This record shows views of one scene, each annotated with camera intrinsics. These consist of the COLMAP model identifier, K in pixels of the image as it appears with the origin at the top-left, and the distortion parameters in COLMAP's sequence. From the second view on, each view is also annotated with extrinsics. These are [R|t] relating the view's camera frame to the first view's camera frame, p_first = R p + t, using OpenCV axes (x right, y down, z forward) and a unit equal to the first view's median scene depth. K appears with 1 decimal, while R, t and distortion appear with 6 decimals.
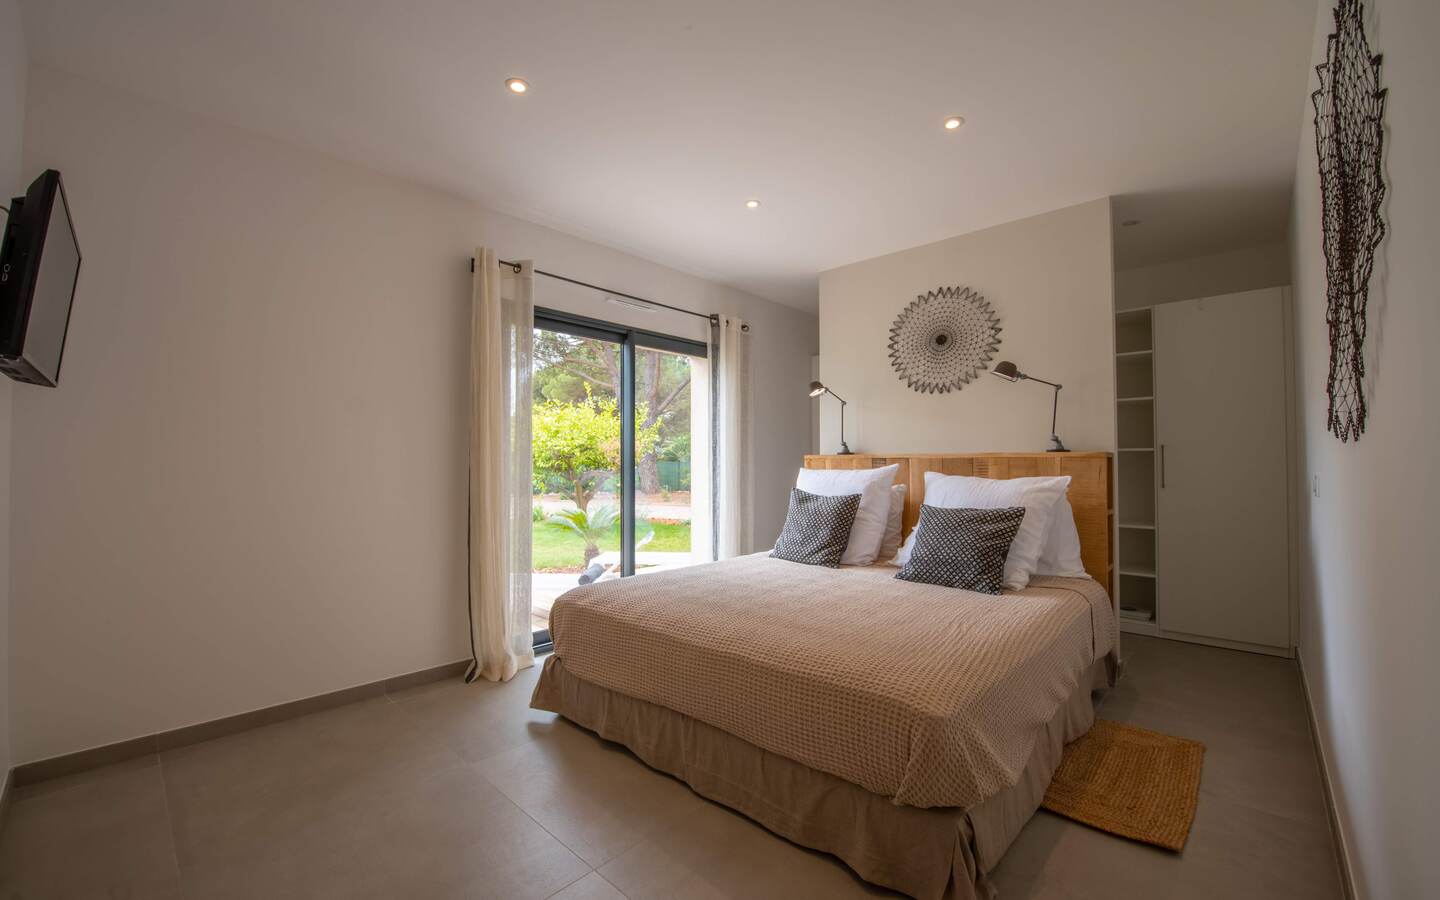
lens RADIAL K [[582.3, 0, 720.0], [0, 582.3, 450.0], [0, 0, 1]] dist [-0.000578, -0.000052]
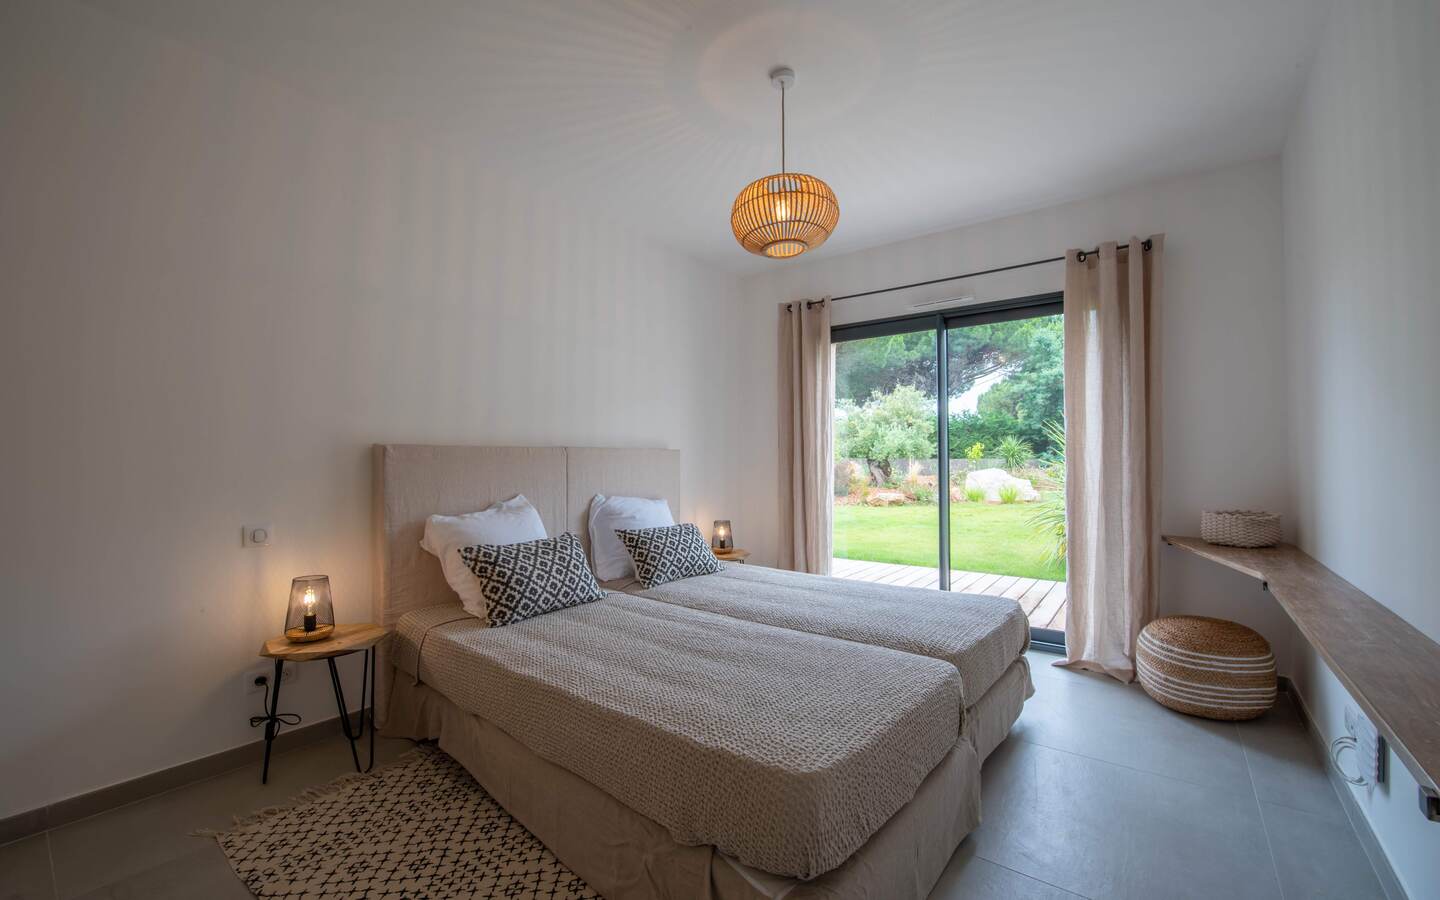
lens RADIAL K [[582.3, 0, 720.0], [0, 582.3, 450.0], [0, 0, 1]] dist [-0.000578, -0.000052]
pose [[0.089785, -0.009713, -0.995914, 0.780122], [0.020802, 0.999753, -0.007875, 0.000146], [0.995744, -0.020010, 0.089965, 0.657183]]
